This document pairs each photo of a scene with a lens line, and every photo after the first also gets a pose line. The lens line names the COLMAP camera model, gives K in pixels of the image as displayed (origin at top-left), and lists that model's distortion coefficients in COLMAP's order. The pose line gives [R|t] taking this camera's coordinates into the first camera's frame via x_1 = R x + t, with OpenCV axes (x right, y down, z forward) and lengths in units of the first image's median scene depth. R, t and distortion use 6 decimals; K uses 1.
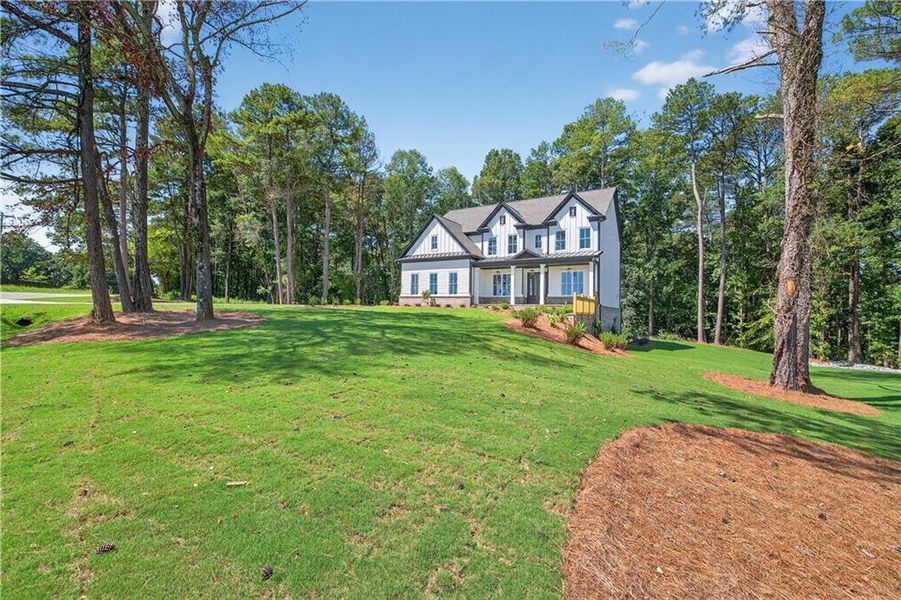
lens RADIAL K [[326.0, 0, 450.0], [0, 326.0, 309.8], [0, 0, 1]] dist [0.000392, 0.000051]
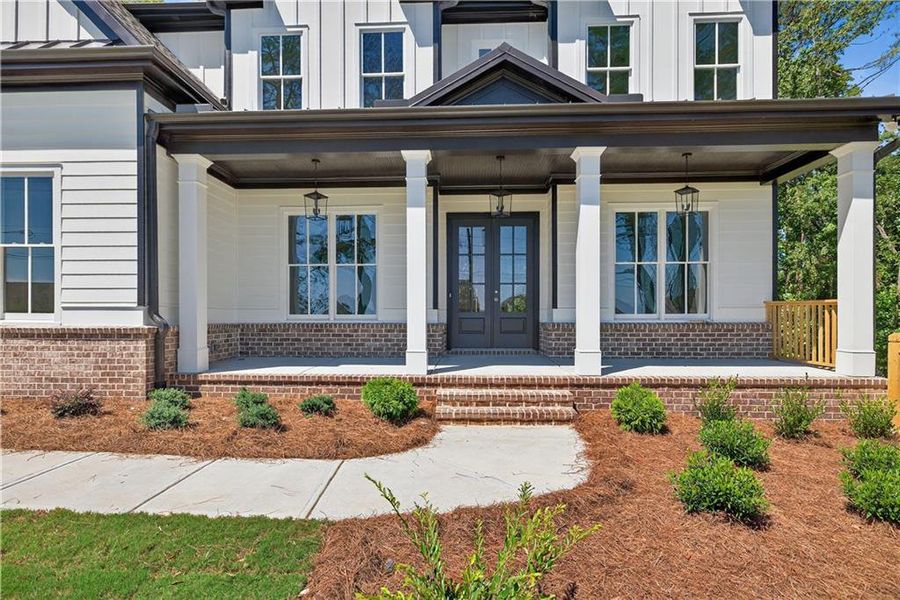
lens RADIAL K [[498.2, 0, 448.0], [0, 498.2, 319.6], [0, 0, 1]] dist [0.002530, 0.000591]
pose [[0.878253, -0.015889, 0.477931, 0.077292], [0.025277, 0.999593, -0.013218, -0.039809], [-0.477527, 0.023690, 0.878298, 0.744153]]
